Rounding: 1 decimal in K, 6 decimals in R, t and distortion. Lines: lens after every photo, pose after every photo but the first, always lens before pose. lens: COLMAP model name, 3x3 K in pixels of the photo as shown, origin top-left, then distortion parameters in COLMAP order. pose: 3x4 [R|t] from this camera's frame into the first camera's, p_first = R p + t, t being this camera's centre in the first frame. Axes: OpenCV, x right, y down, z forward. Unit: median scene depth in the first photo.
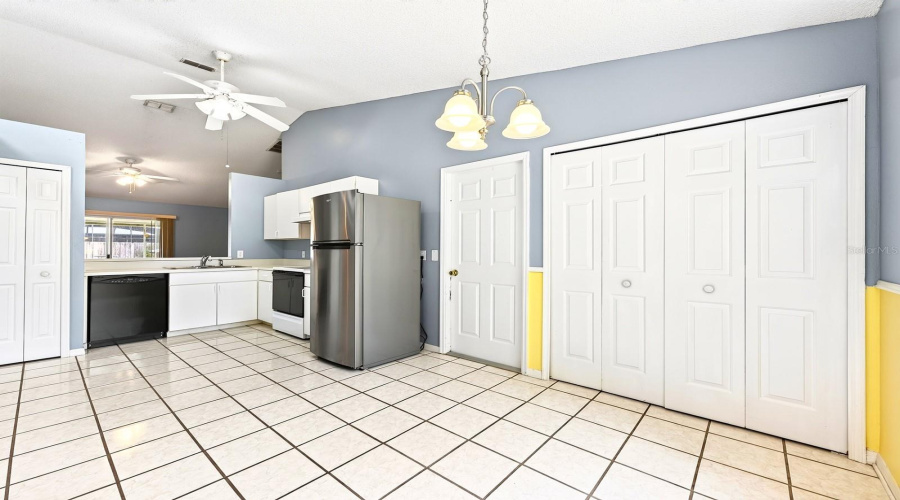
lens RADIAL K [[363.8, 0, 450.9], [0, 363.8, 242.4], [0, 0, 1]] dist [0.001159, 0.000063]
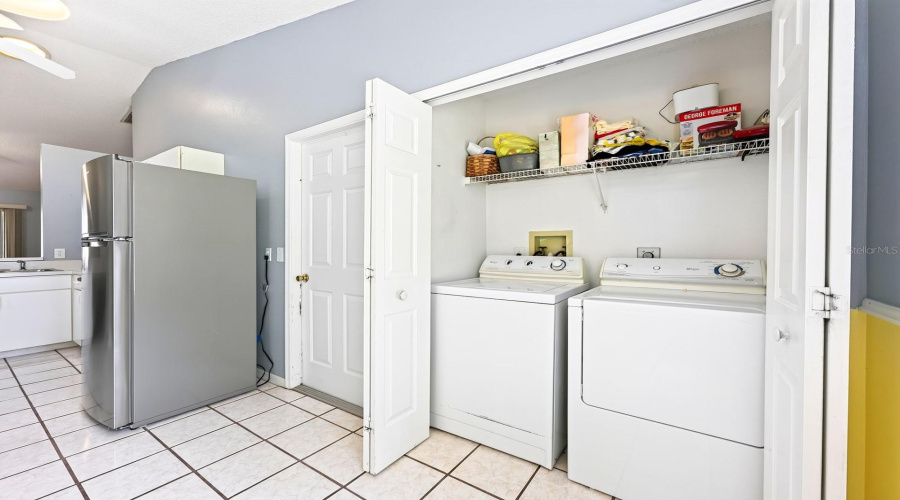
lens RADIAL K [[354.4, 0, 448.3], [0, 354.4, 249.3], [0, 0, 1]] dist [-0.001908, -0.000010]
pose [[0.993263, -0.005077, 0.115769, 0.212178], [0.001526, 0.999526, 0.030745, 0.003516], [-0.115870, -0.030361, 0.992800, 0.253898]]
